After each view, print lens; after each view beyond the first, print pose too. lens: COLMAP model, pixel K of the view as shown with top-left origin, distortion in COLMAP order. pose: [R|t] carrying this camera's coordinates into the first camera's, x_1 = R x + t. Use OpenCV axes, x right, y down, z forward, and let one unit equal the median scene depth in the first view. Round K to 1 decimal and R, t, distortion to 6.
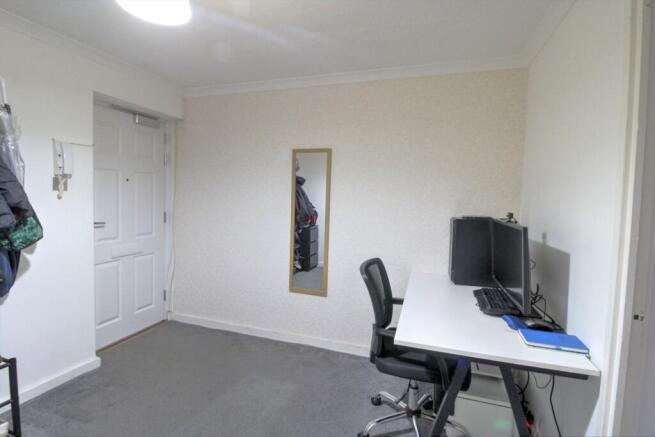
lens RADIAL K [[307.0, 0, 328.2], [0, 307.0, 216.1], [0, 0, 1]] dist [-0.002653, -0.010792]
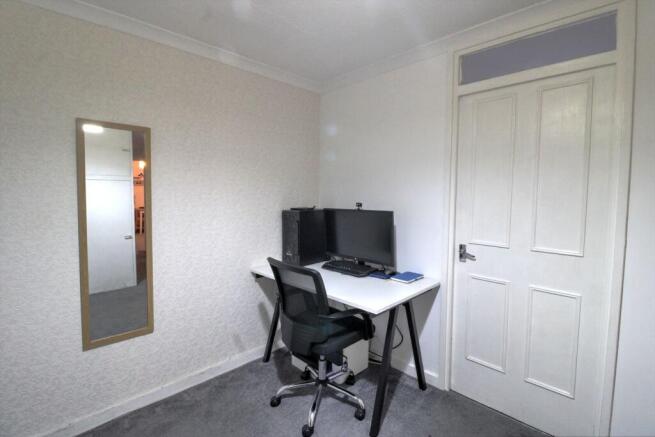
lens RADIAL K [[307.0, 0, 326.9], [0, 307.0, 215.6], [0, 0, 1]] dist [-0.002653, -0.010792]
pose [[0.446223, -0.089453, 0.890440, -0.466693], [0.065783, 0.995579, 0.067050, -0.036052], [-0.892501, 0.028656, 0.450135, 0.309743]]
